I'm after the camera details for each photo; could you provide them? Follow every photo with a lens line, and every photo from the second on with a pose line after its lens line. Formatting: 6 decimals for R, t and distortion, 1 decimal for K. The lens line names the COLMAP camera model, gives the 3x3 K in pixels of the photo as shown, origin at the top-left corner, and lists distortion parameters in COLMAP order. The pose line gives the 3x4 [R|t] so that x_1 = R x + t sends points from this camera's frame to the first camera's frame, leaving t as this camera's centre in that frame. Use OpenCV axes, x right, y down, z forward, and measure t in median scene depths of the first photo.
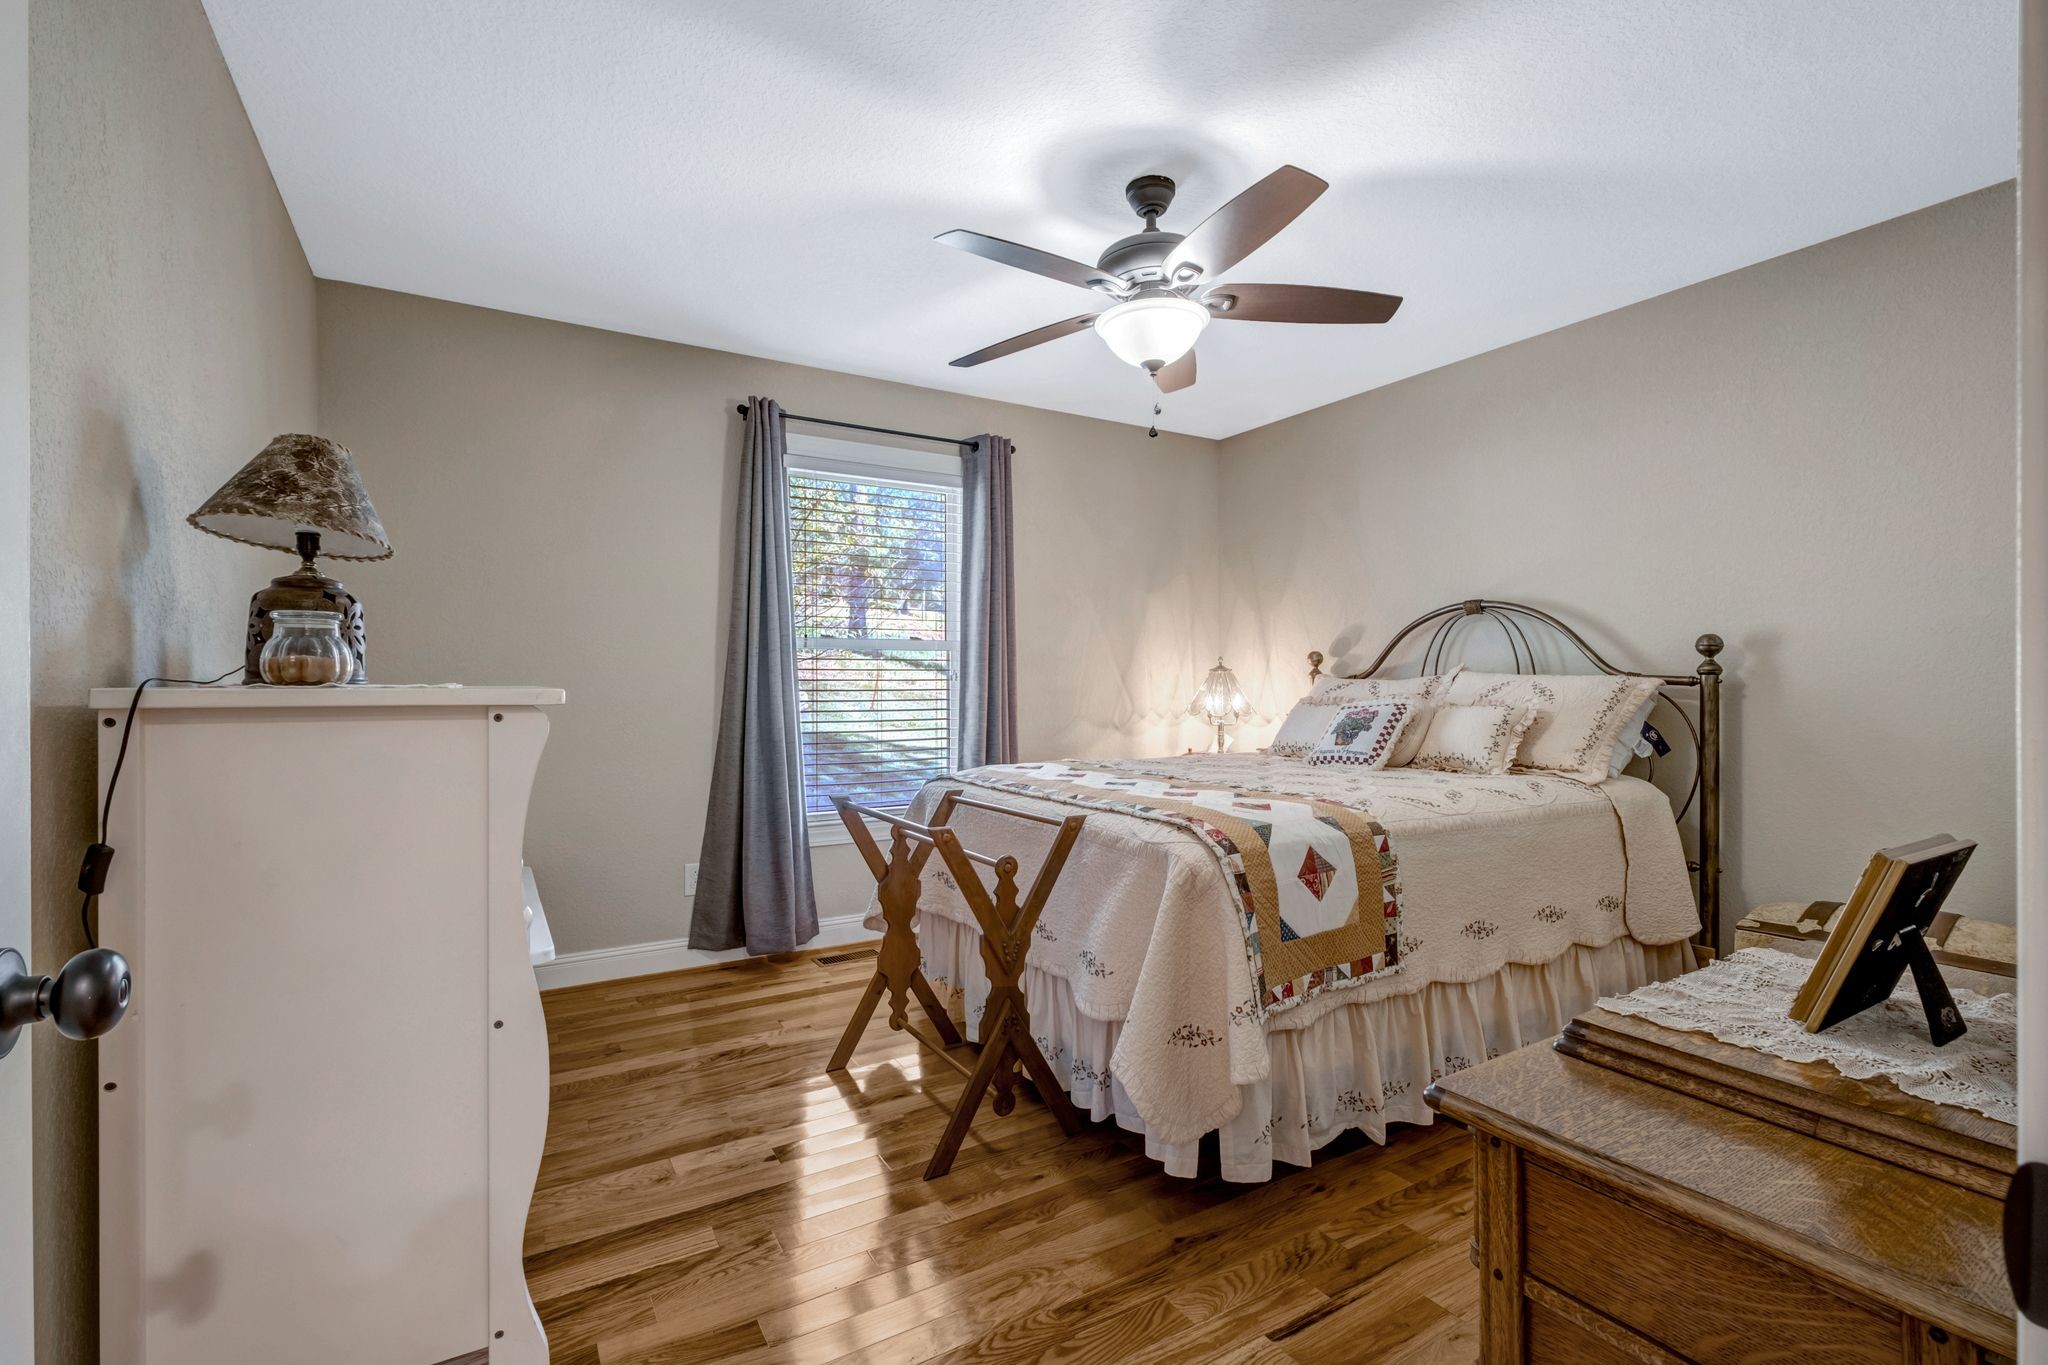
lens RADIAL K [[892.9, 0, 1024.0], [0, 892.9, 682.5], [0, 0, 1]] dist [-0.000952, 0.000332]
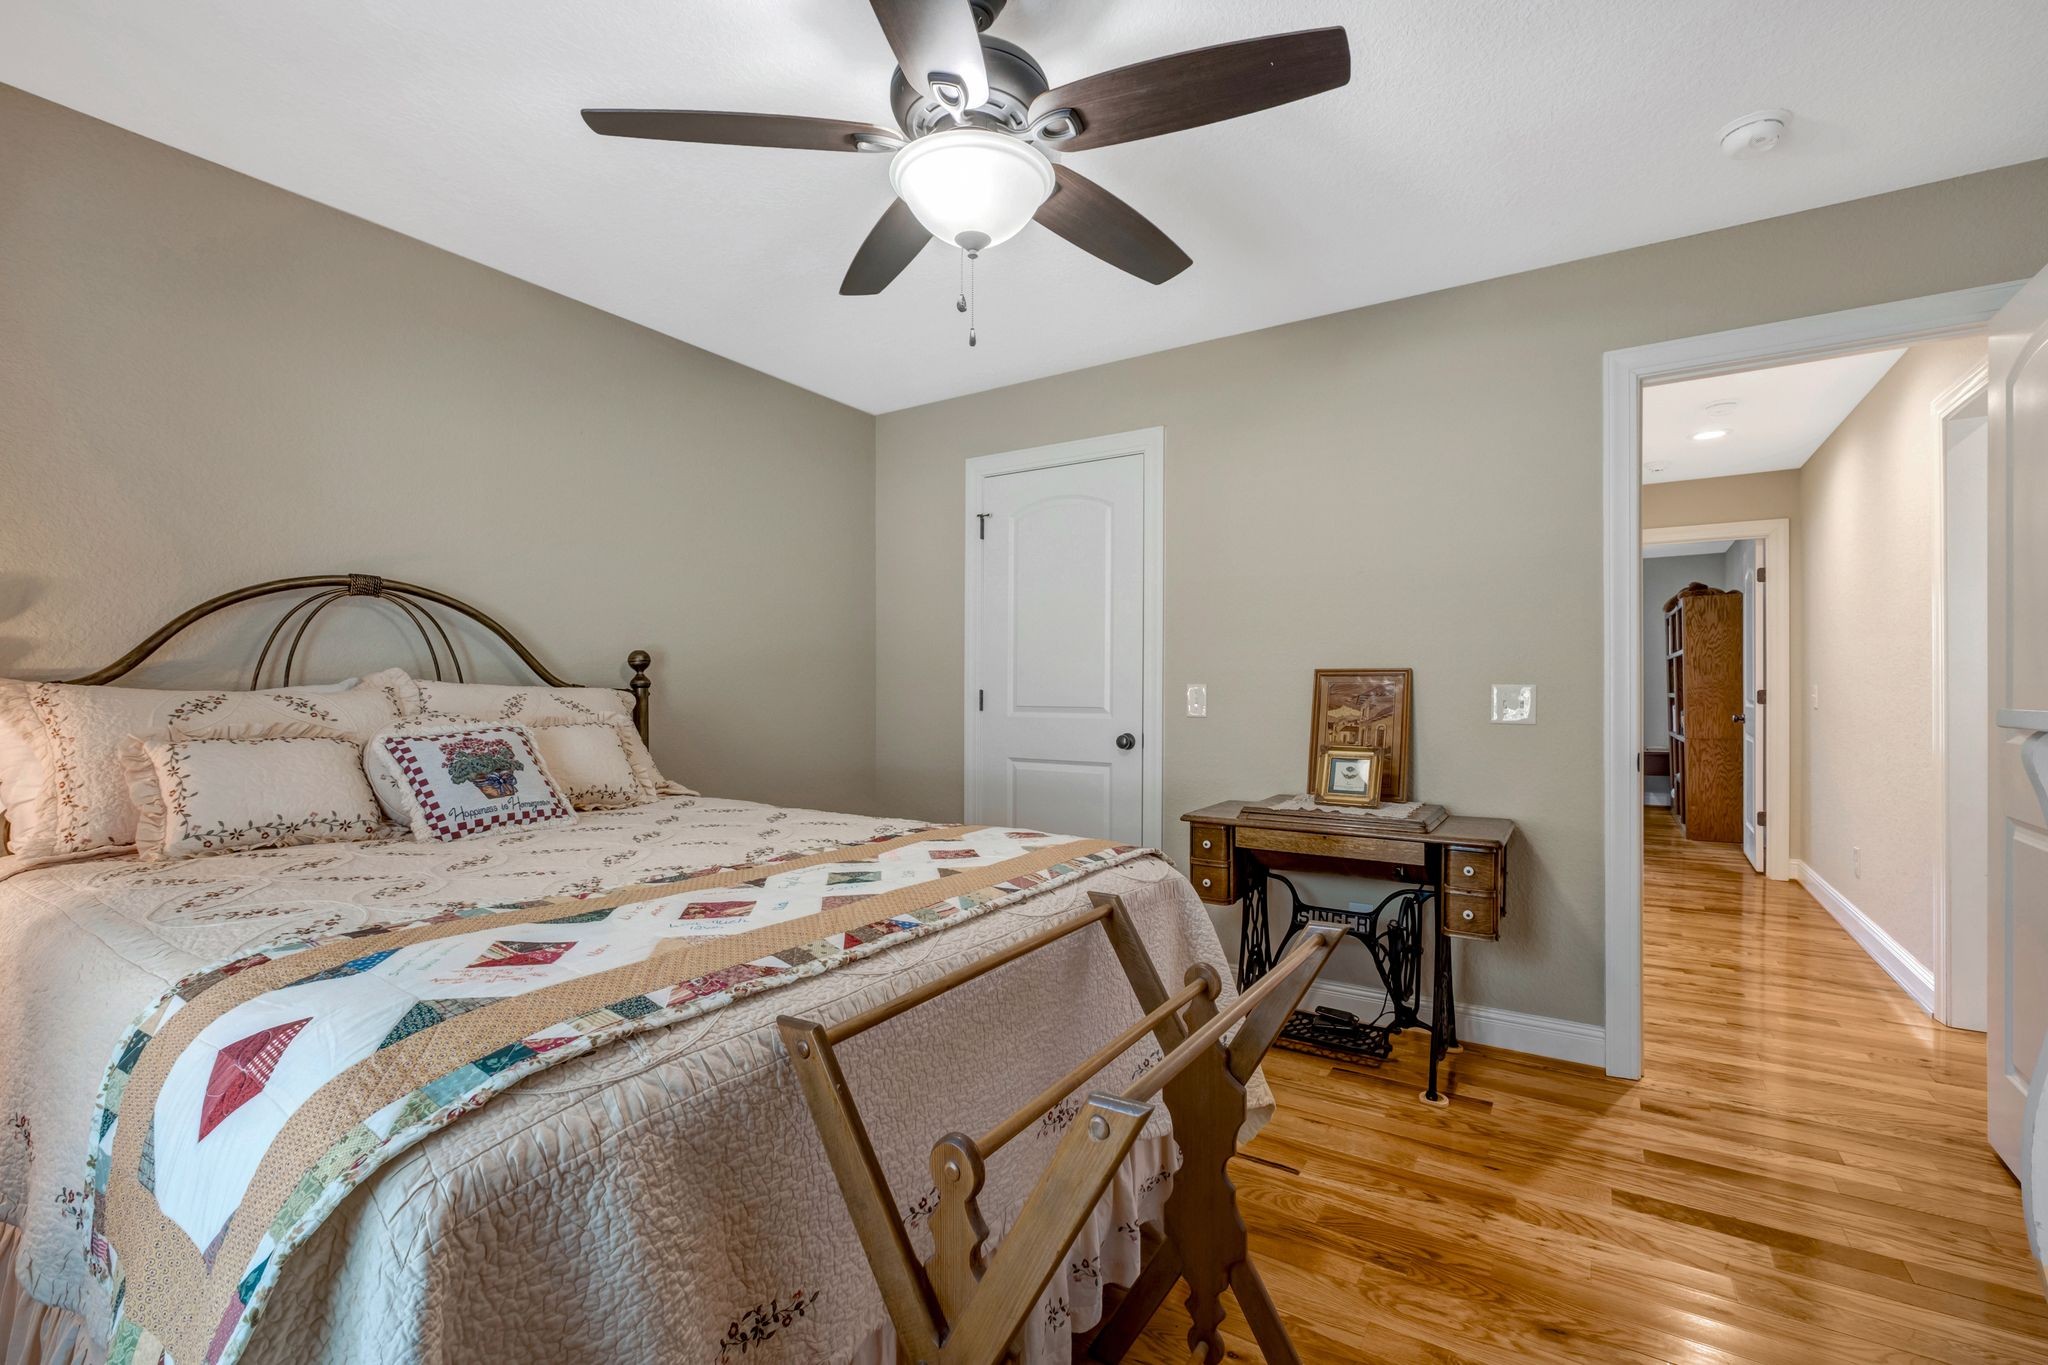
lens RADIAL K [[892.9, 0, 1024.0], [0, 892.9, 682.5], [0, 0, 1]] dist [-0.000952, 0.000332]
pose [[-0.447064, 0.021803, 0.894236, -0.413341], [-0.002632, 0.999666, -0.025690, 0.011505], [-0.894498, -0.013839, -0.446858, 1.067852]]
